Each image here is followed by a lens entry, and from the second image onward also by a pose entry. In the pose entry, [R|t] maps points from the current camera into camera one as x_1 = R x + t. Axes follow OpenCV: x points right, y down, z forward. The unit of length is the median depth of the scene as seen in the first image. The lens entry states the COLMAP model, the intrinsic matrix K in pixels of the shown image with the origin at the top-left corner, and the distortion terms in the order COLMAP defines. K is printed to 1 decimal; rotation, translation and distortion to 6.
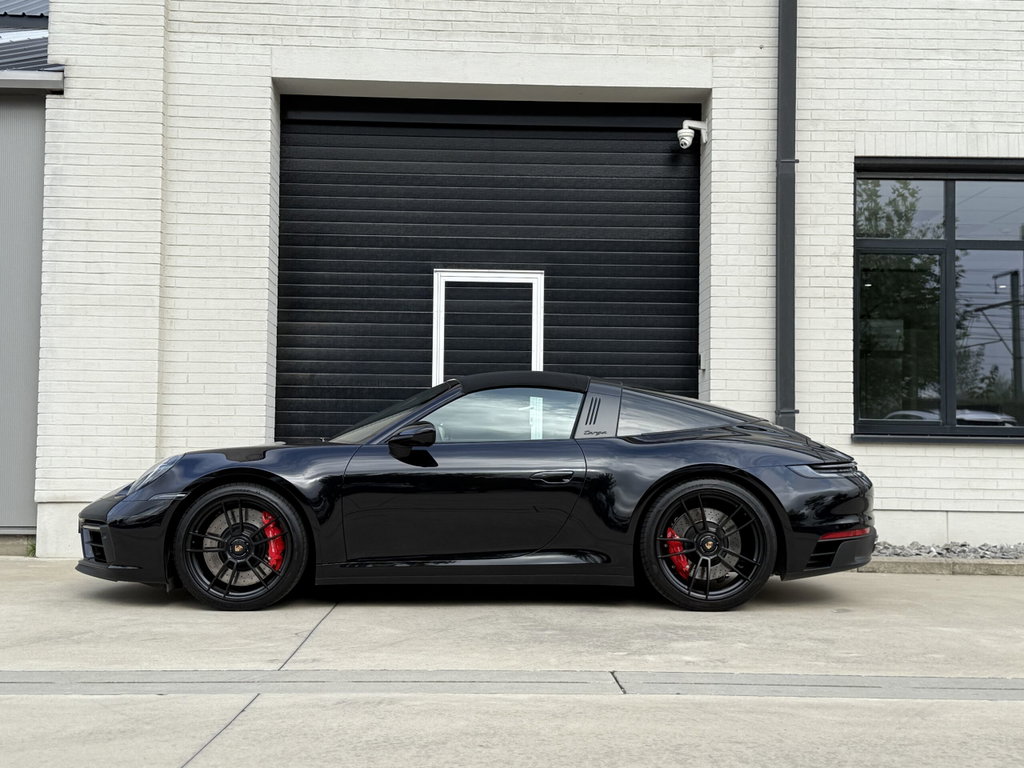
lens RADIAL K [[1338.2, 0, 516.0], [0, 1338.2, 383.7], [0, 0, 1]] dist [0.187700, -0.360545]
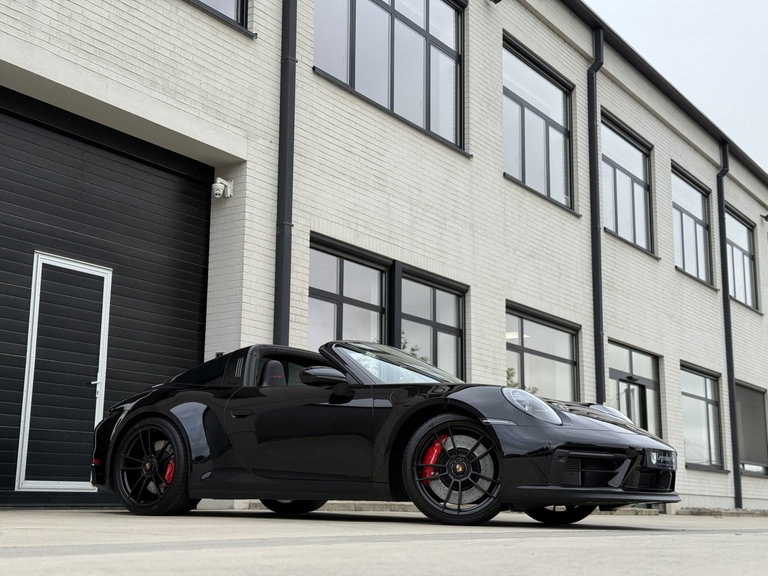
lens RADIAL K [[1066.5, 0, 386.2], [0, 1066.5, 288.7], [0, 0, 1]] dist [0.176021, -0.307155]
pose [[0.588614, 0.155746, 0.793270, -0.630745], [-0.048197, 0.986282, -0.157878, 0.077107], [-0.806976, 0.054696, 0.588046, 0.257600]]
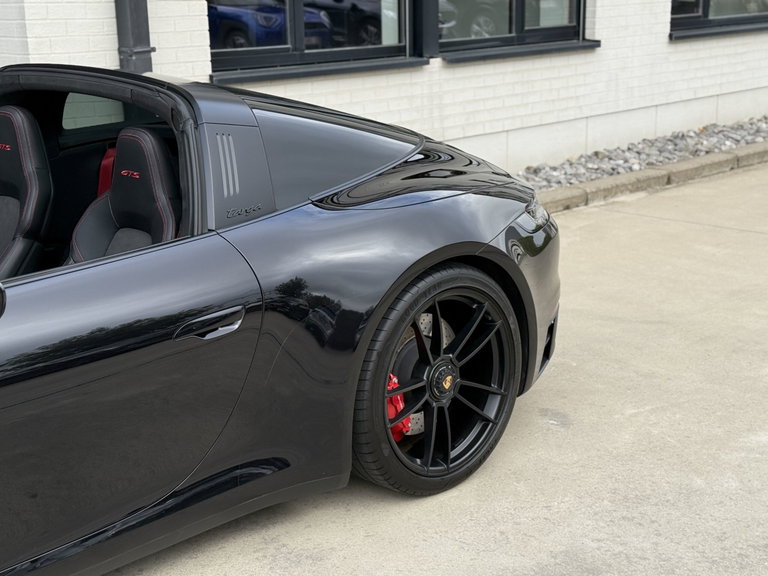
lens RADIAL K [[1230.1, 0, 382.5], [0, 1230.1, 282.1], [0, 0, 1]] dist [0.140675, -0.085082]
pose [[0.717303, -0.192638, 0.669602, -0.151611], [-0.013380, 0.957035, 0.289663, -0.050141], [-0.696633, -0.216736, 0.683907, 0.464437]]
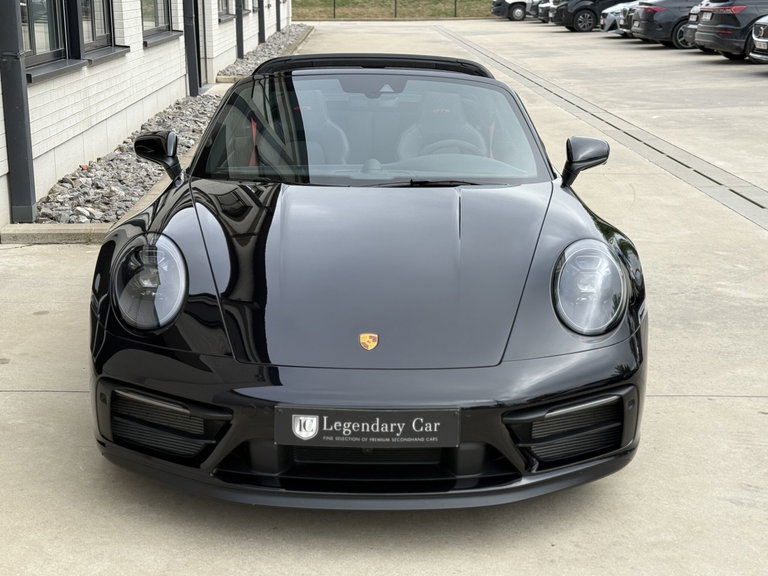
lens RADIAL K [[1230.1, 0, 382.5], [0, 1230.1, 282.1], [0, 0, 1]] dist [0.140675, -0.085082]
pose [[0.010088, -0.247863, 0.968743, -0.561008], [-0.054426, 0.967220, 0.248040, -0.045048], [-0.998467, -0.055227, -0.003732, 0.776817]]
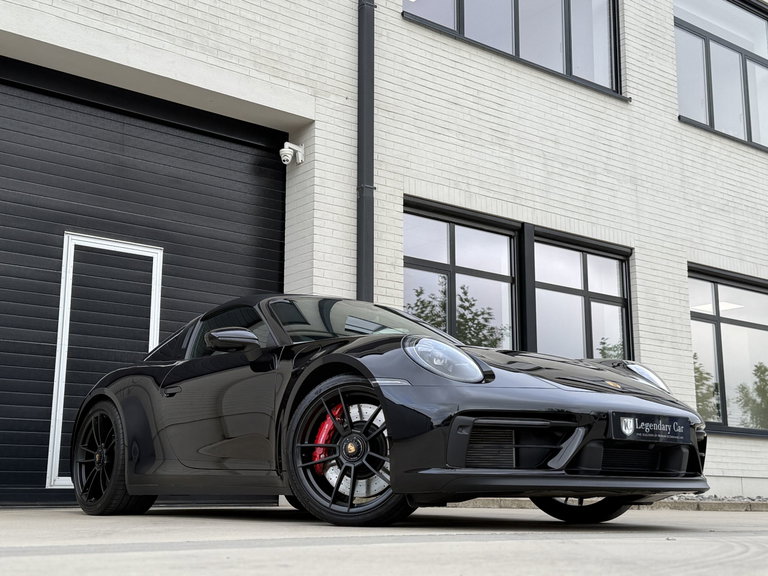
lens RADIAL K [[1019.6, 0, 384.0], [0, 1019.6, 288.0], [0, 0, 1]] dist [0.195103, -0.378918]
pose [[0.802744, 0.111669, 0.585774, -0.347373], [-0.025550, 0.987849, -0.153304, 0.078757], [-0.595776, 0.108098, 0.795843, 0.233675]]
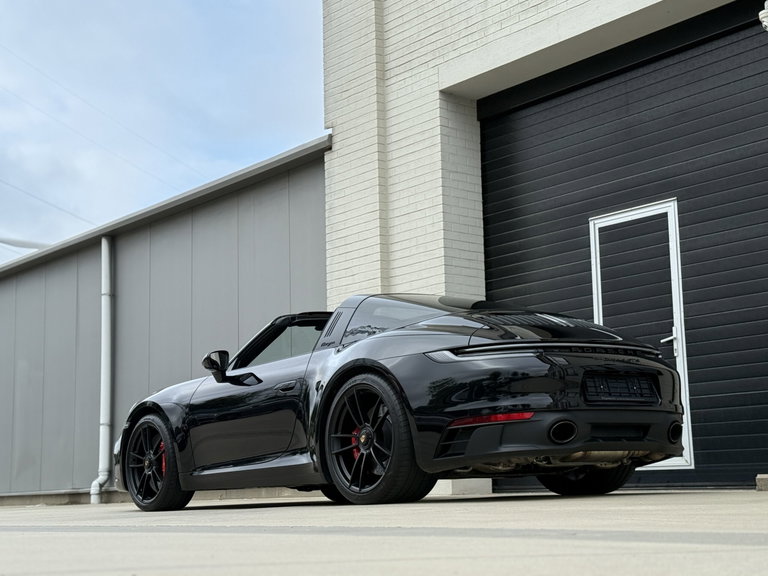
lens RADIAL K [[1230.1, 0, 382.5], [0, 1230.1, 282.1], [0, 0, 1]] dist [0.140675, -0.085082]
pose [[0.600584, -0.160458, -0.783296, 0.624562], [0.074600, 0.986628, -0.144912, 0.096478], [0.796074, 0.028598, 0.604523, 0.308652]]
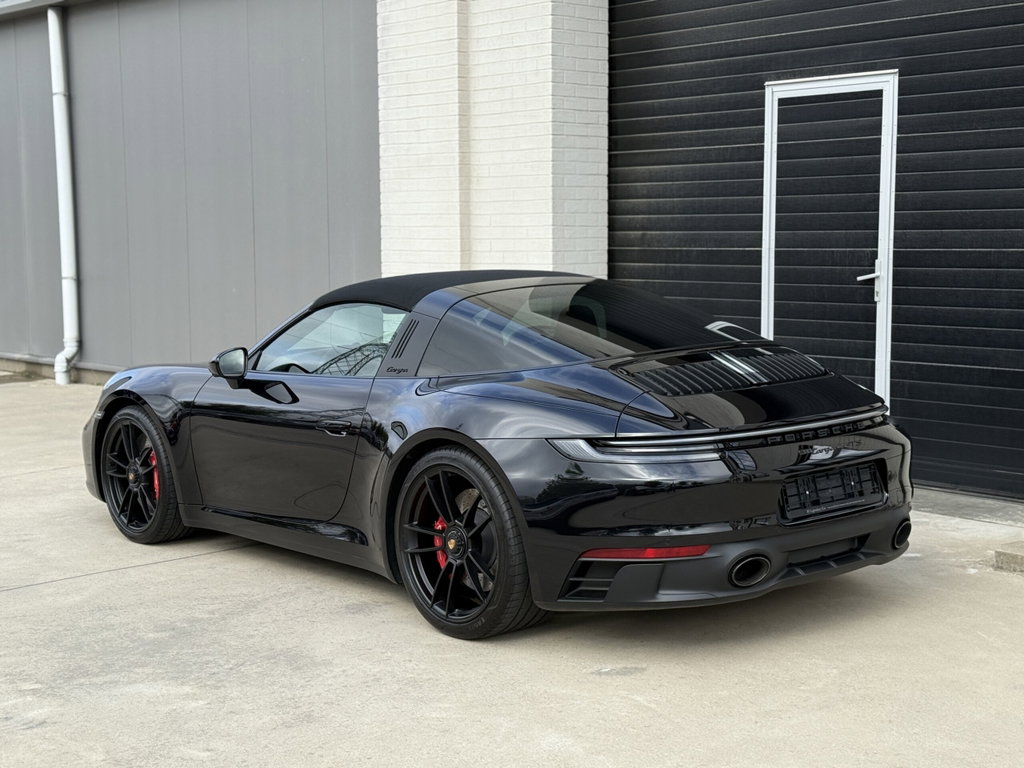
lens RADIAL K [[1556.2, 0, 515.8], [0, 1556.2, 380.5], [0, 0, 1]] dist [0.149217, -0.076988]
pose [[0.643414, 0.060781, -0.763101, 0.536673], [0.057455, 0.990197, 0.127313, -0.044566], [0.763359, -0.125759, 0.633615, 0.364232]]
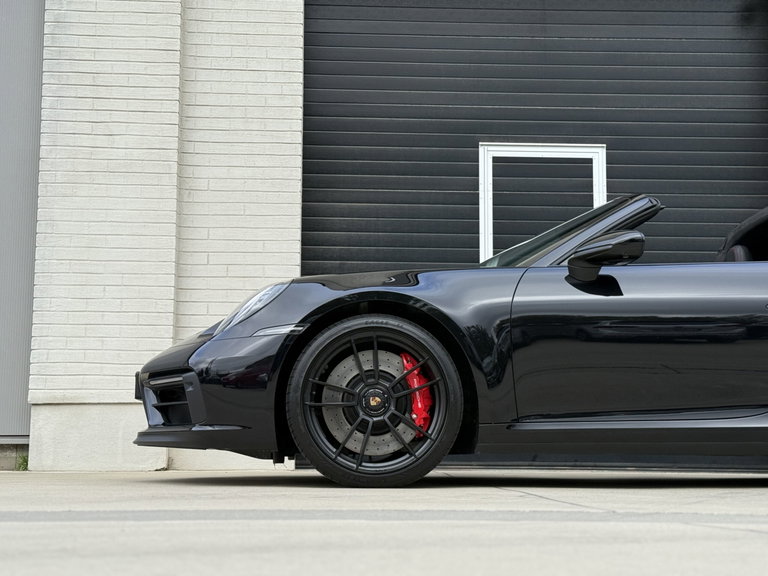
lens RADIAL K [[1230.1, 0, 382.5], [0, 1230.1, 282.1], [0, 0, 1]] dist [0.140675, -0.085082]
pose [[0.999837, -0.003515, 0.017701, -0.146815], [0.005117, 0.995809, -0.091317, 0.081703], [-0.017306, 0.091393, 0.995664, 0.227760]]
